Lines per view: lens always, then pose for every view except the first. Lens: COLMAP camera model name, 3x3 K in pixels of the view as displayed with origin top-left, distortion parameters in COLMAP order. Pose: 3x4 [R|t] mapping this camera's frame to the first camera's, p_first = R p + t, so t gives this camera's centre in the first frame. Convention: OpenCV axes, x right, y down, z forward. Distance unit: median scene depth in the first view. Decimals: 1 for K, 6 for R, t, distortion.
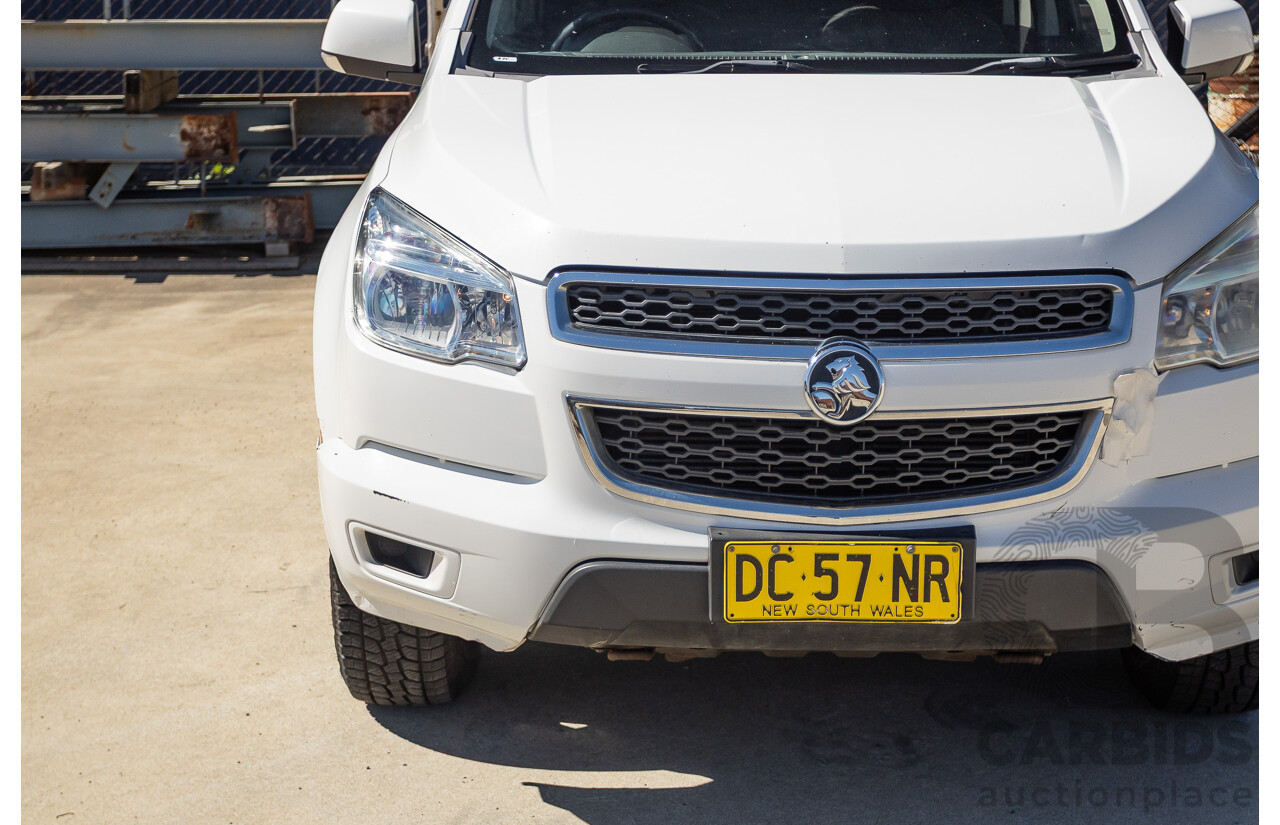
lens RADIAL K [[2134.1, 0, 640.0], [0, 2134.1, 412.5], [0, 0, 1]] dist [-0.036351, 0.104941]
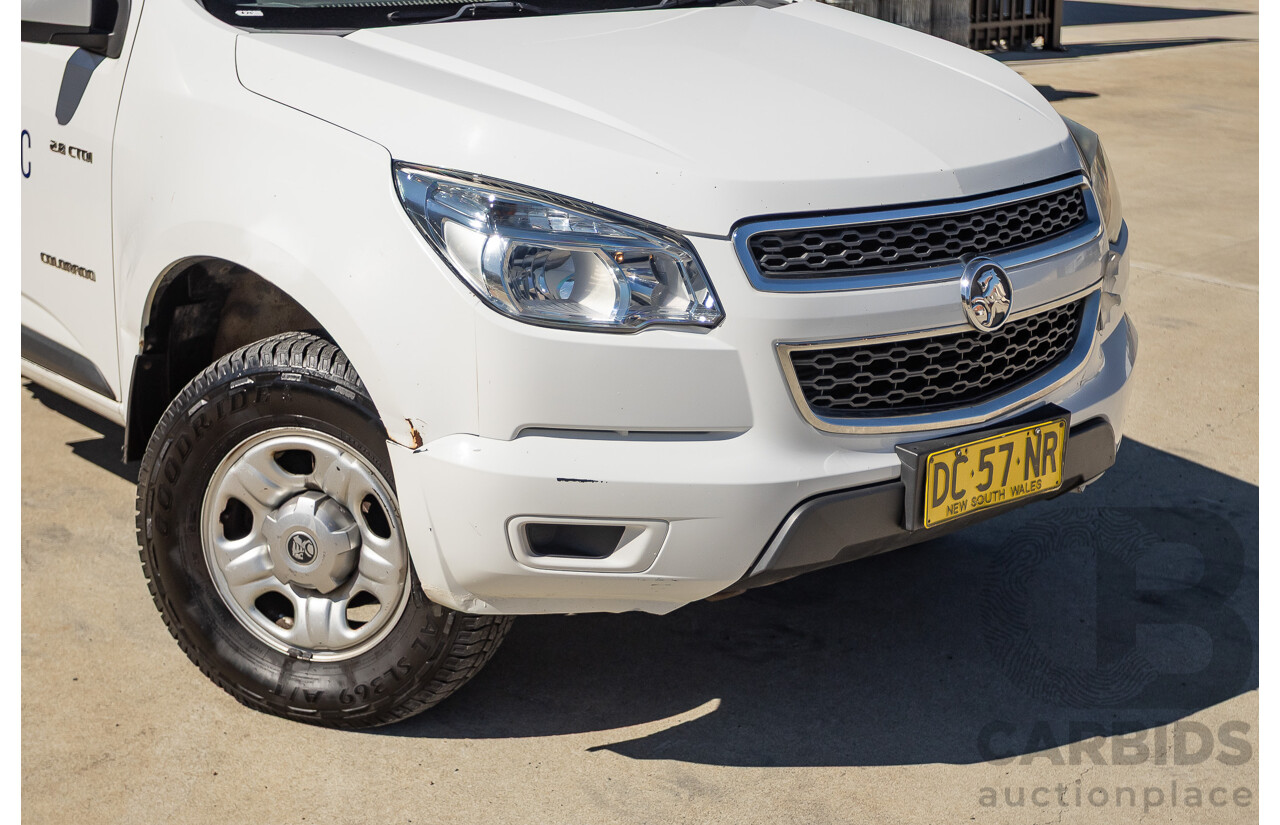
lens RADIAL K [[2085.4, 0, 619.8], [0, 2085.4, 390.3], [0, 0, 1]] dist [-0.001616, -0.047537]
pose [[0.740981, -0.160203, 0.652137, -0.745506], [0.136444, 0.986787, 0.087380, -0.083550], [-0.657519, 0.024233, 0.753048, 0.300521]]
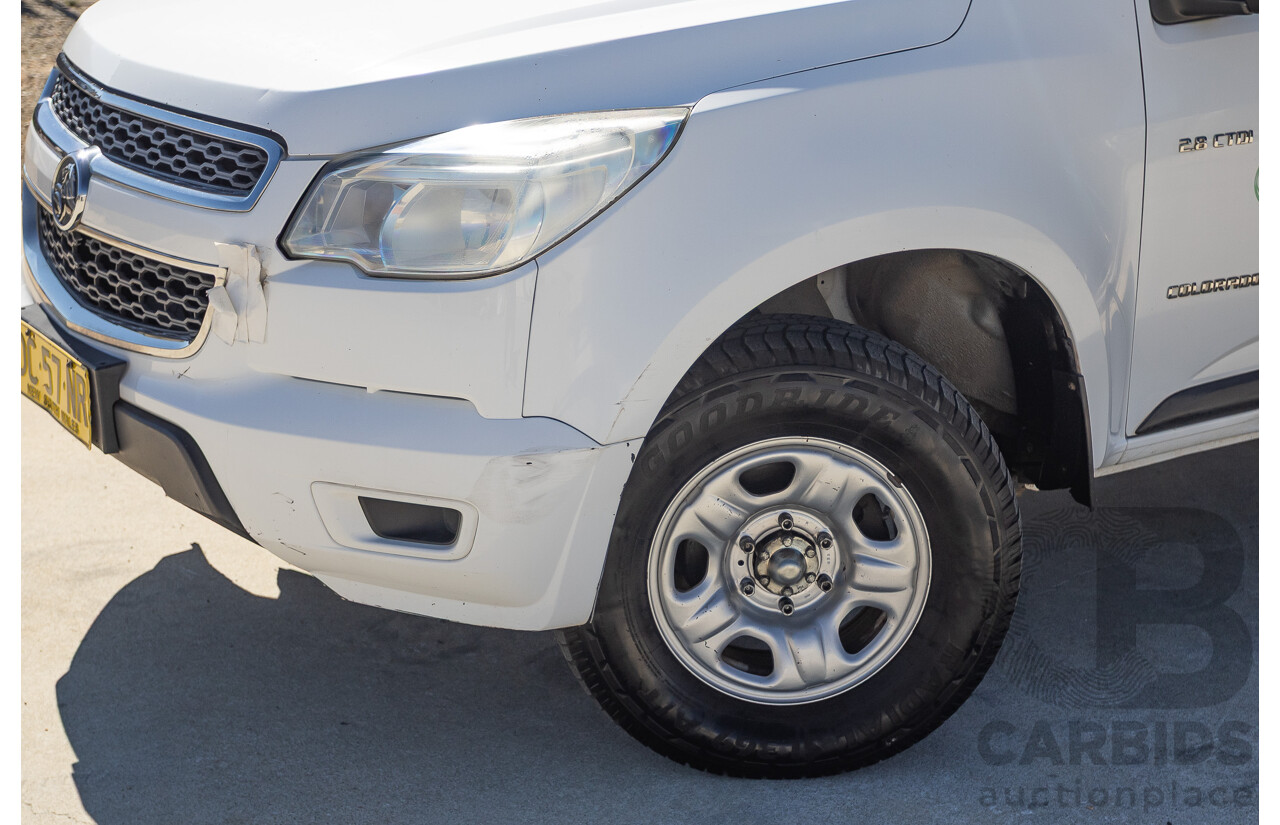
lens RADIAL K [[2085.4, 0, 619.8], [0, 2085.4, 390.3], [0, 0, 1]] dist [-0.001616, -0.047537]
pose [[0.560371, 0.259008, -0.786701, 1.027014], [-0.226779, 0.961528, 0.155031, -0.132325], [0.796590, 0.091532, 0.597551, 0.606912]]
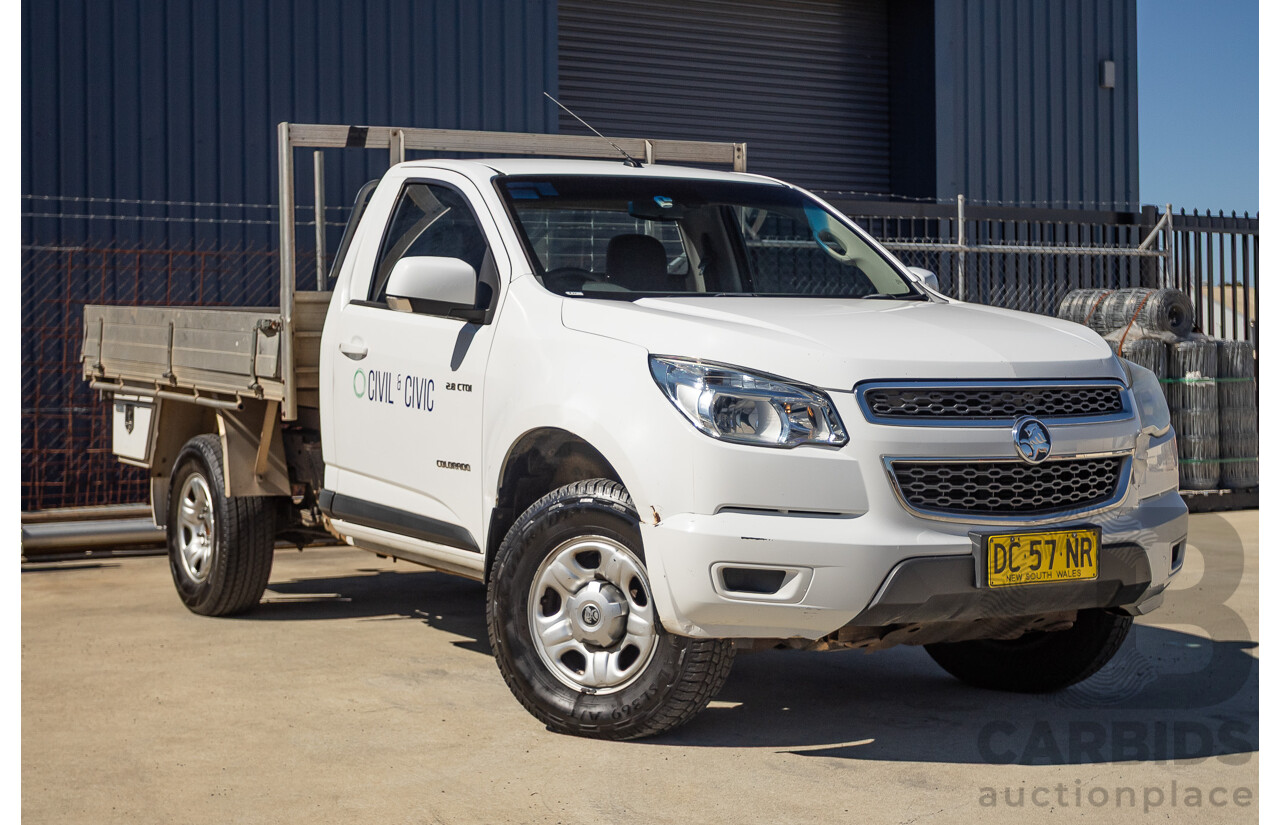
lens RADIAL K [[2171.7, 0, 637.6], [0, 2171.7, 390.6], [0, 0, 1]] dist [-0.024599, 0.065565]
pose [[0.850406, -0.008240, 0.526063, -1.057125], [0.119267, 0.976867, -0.177501, 0.212589], [-0.512431, 0.213690, 0.831716, -0.280367]]
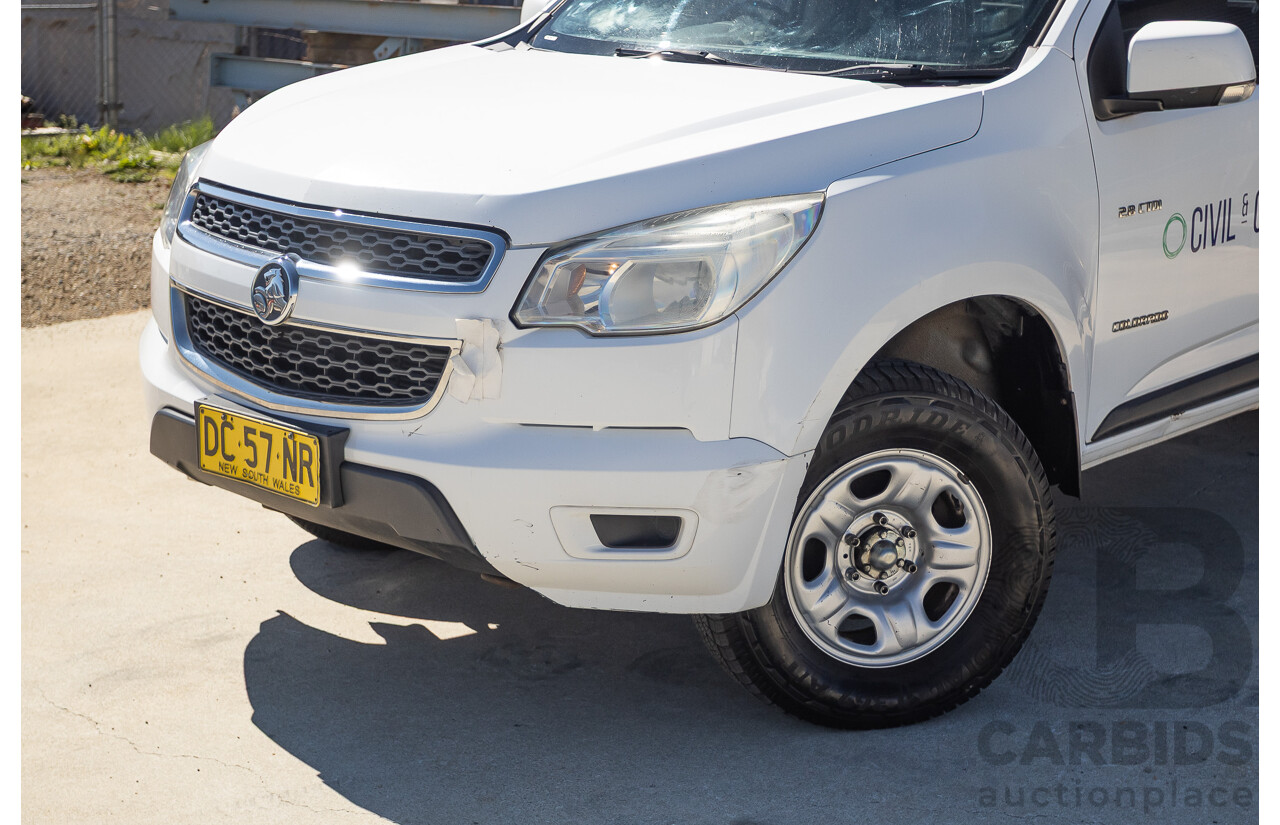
lens RADIAL K [[2085.4, 0, 619.8], [0, 2085.4, 390.3], [0, 0, 1]] dist [-0.001616, -0.047537]
pose [[0.738623, 0.160342, -0.654772, 0.999372], [-0.177473, 0.983288, 0.040589, -0.039789], [0.650338, 0.086224, 0.754736, 0.233424]]
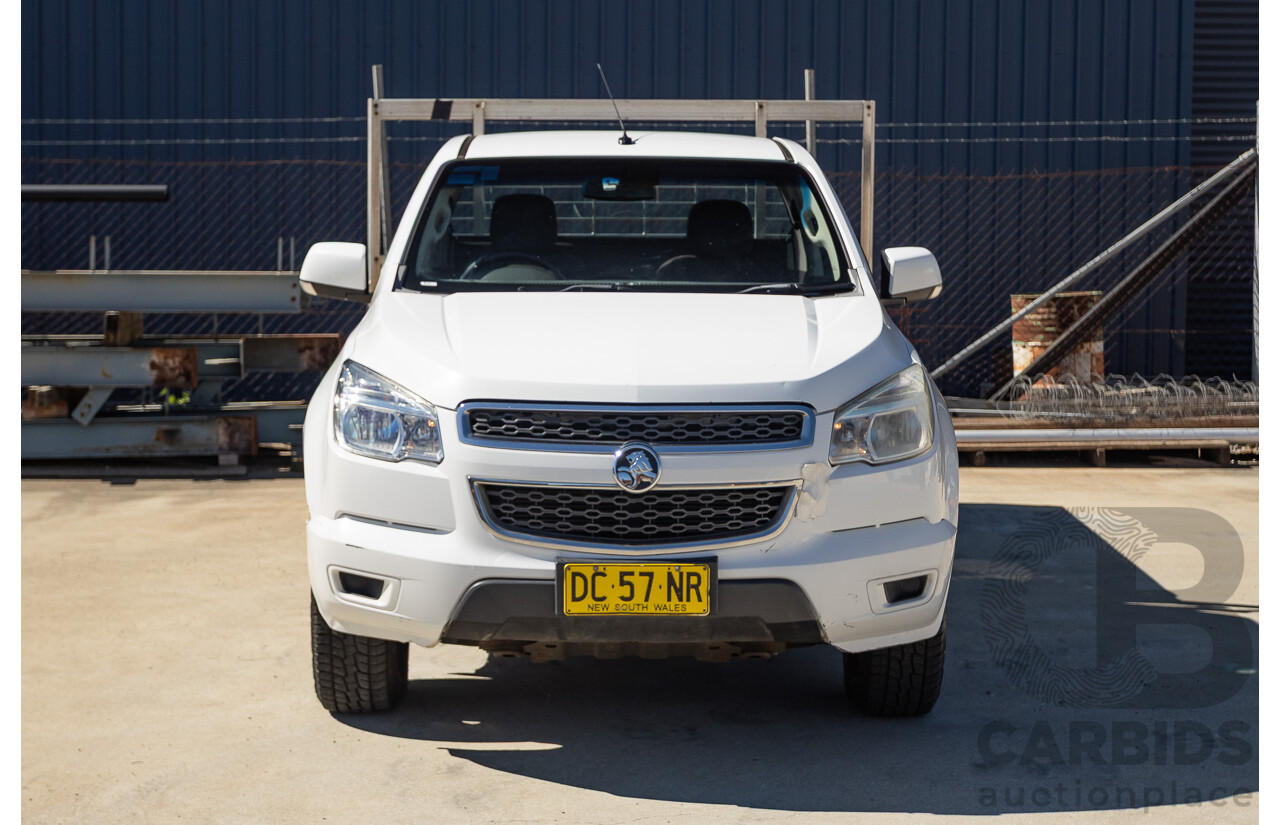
lens RADIAL K [[2195.3, 0, 640.0], [0, 2195.3, 412.5], [0, 0, 1]] dist [-0.031769, -0.006666]
pose [[0.999080, 0.004118, 0.042691, 0.024715], [0.001400, 0.991716, -0.128441, 0.158545], [-0.042867, 0.128383, 0.990798, -0.673411]]
